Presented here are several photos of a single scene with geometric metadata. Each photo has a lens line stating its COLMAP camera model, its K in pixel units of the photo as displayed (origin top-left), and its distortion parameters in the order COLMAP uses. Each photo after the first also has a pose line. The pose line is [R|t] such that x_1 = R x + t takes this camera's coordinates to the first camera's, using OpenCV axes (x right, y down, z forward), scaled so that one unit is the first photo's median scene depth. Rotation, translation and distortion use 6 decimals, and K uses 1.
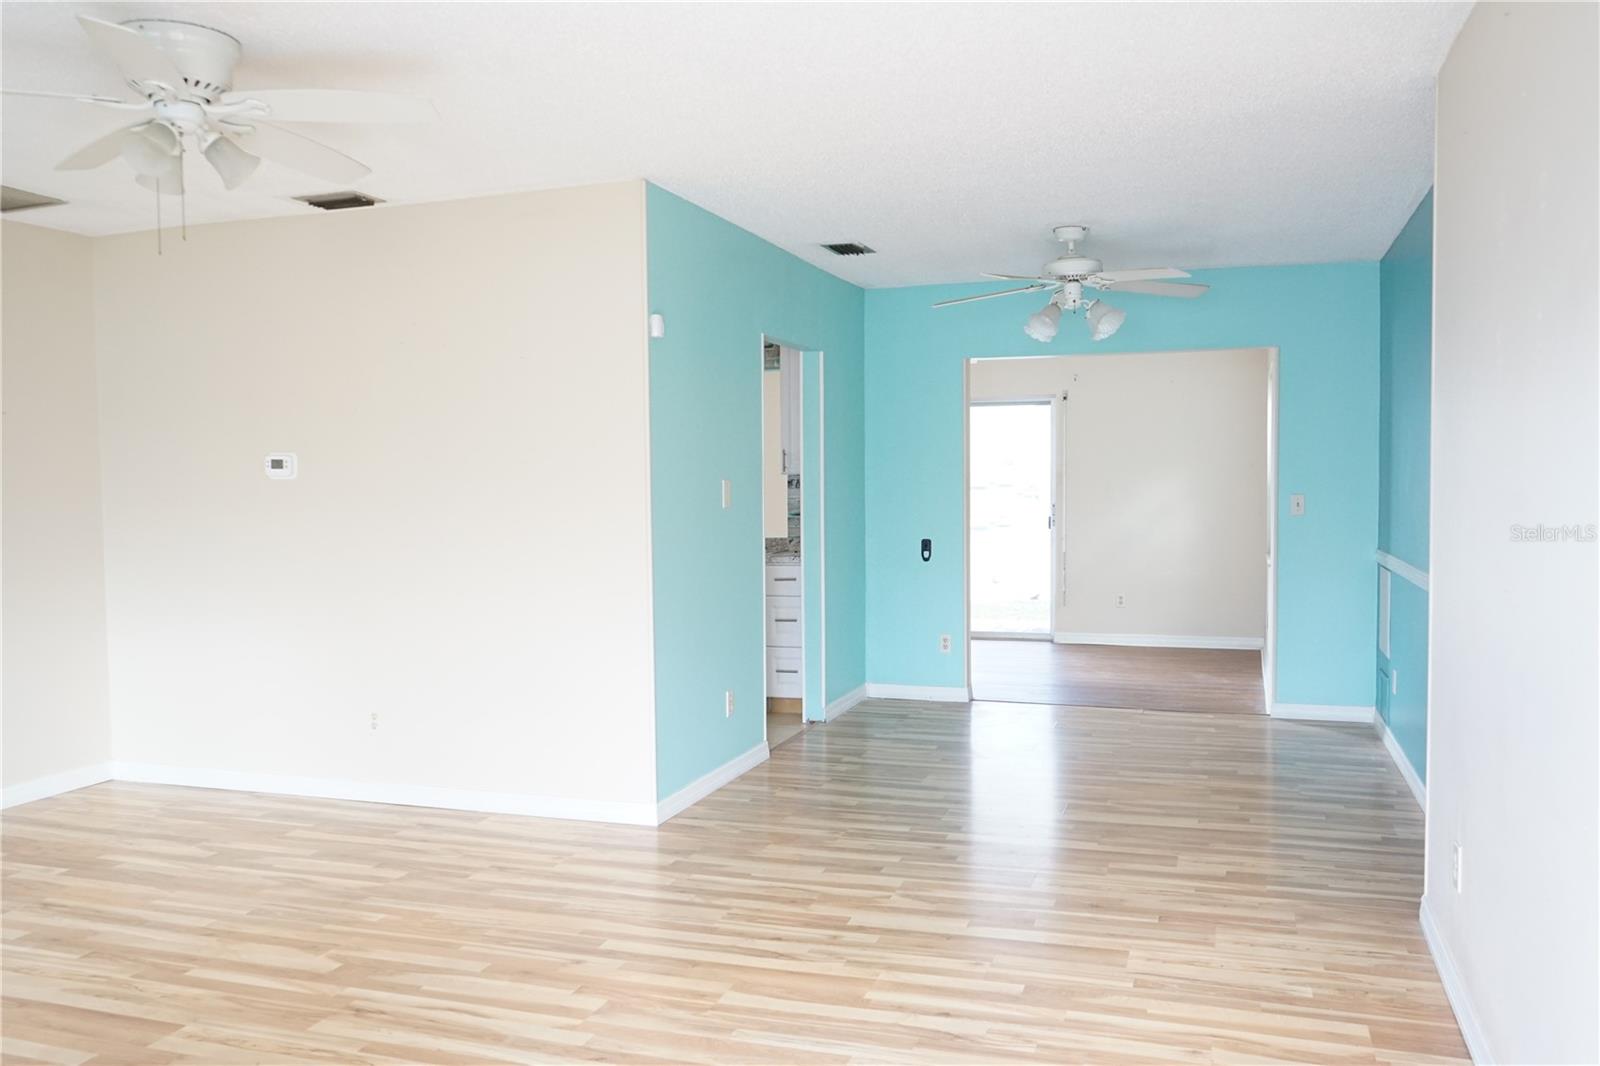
lens RADIAL K [[1257.8, 0, 800.0], [0, 1257.8, 533.0], [0, 0, 1]] dist [-0.035565, 0.048970]
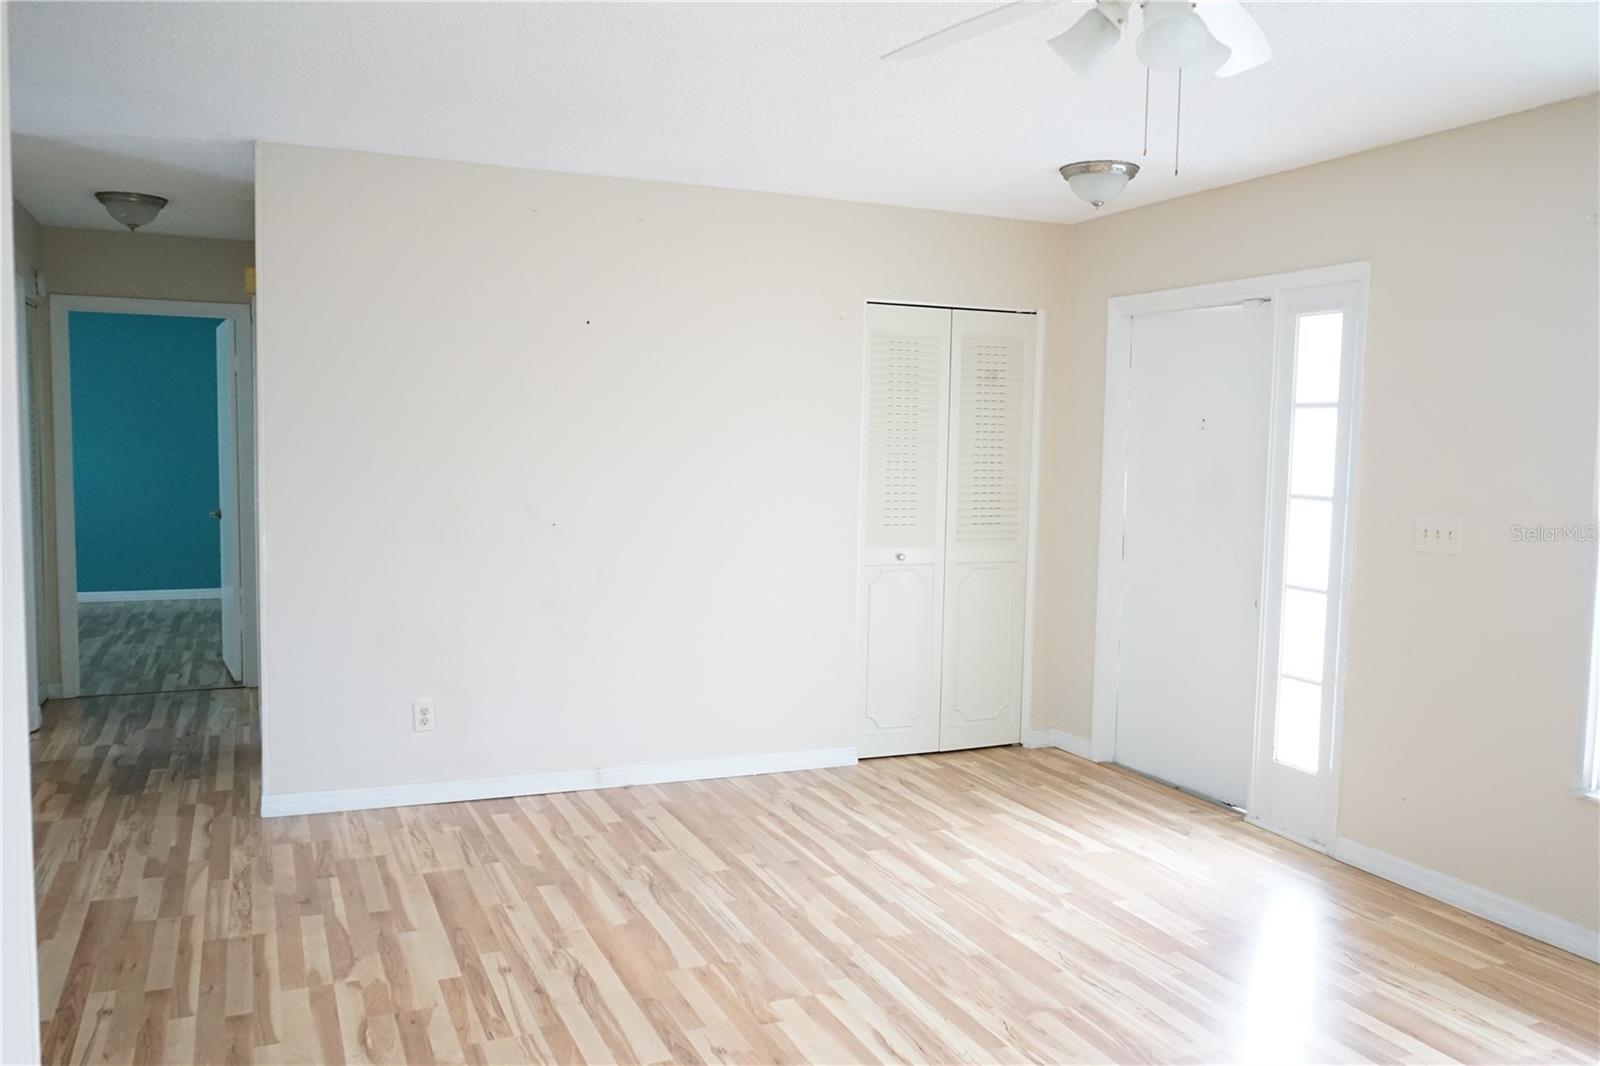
lens RADIAL K [[1257.8, 0, 800.0], [0, 1257.8, 533.0], [0, 0, 1]] dist [-0.035565, 0.048970]
pose [[-0.674872, -0.056847, 0.735742, -0.594638], [0.016940, 0.995572, 0.092461, -0.061801], [-0.737740, 0.074863, -0.670921, 1.091755]]
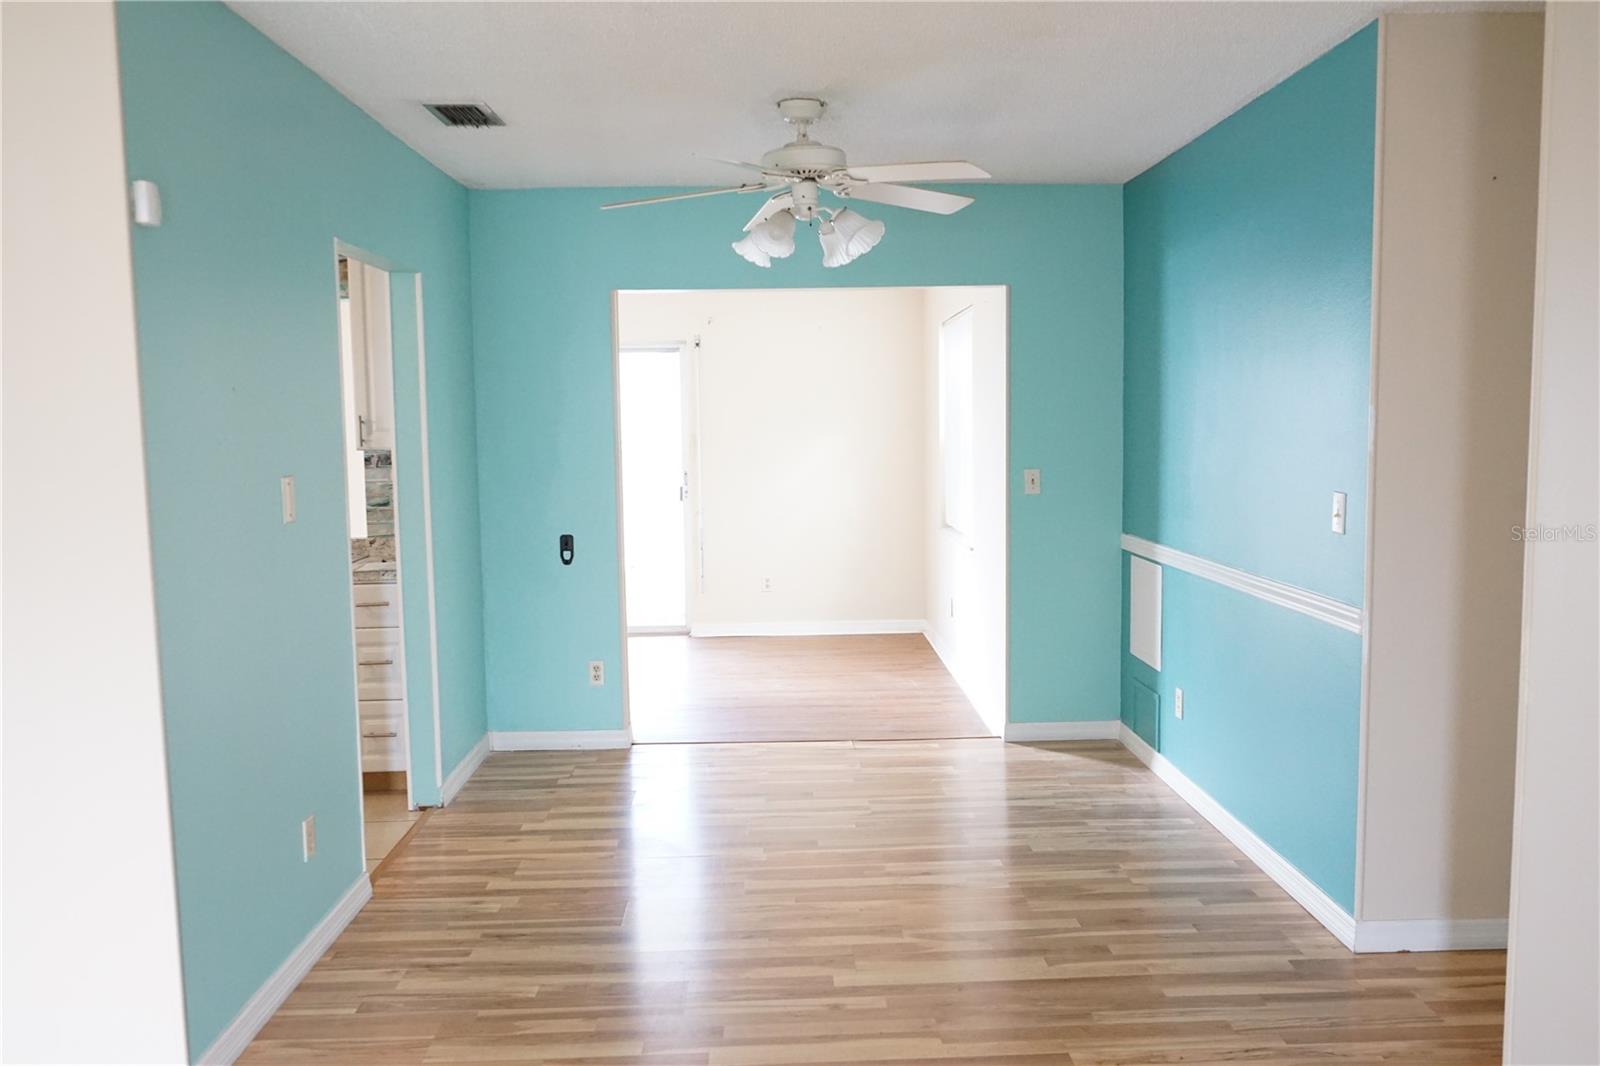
lens RADIAL K [[1257.8, 0, 800.0], [0, 1257.8, 533.0], [0, 0, 1]] dist [-0.035565, 0.048970]
pose [[0.936943, -0.037237, 0.347492, -0.043748], [0.022025, 0.998622, 0.047624, -0.044595], [-0.348786, -0.036967, 0.936473, 0.404603]]
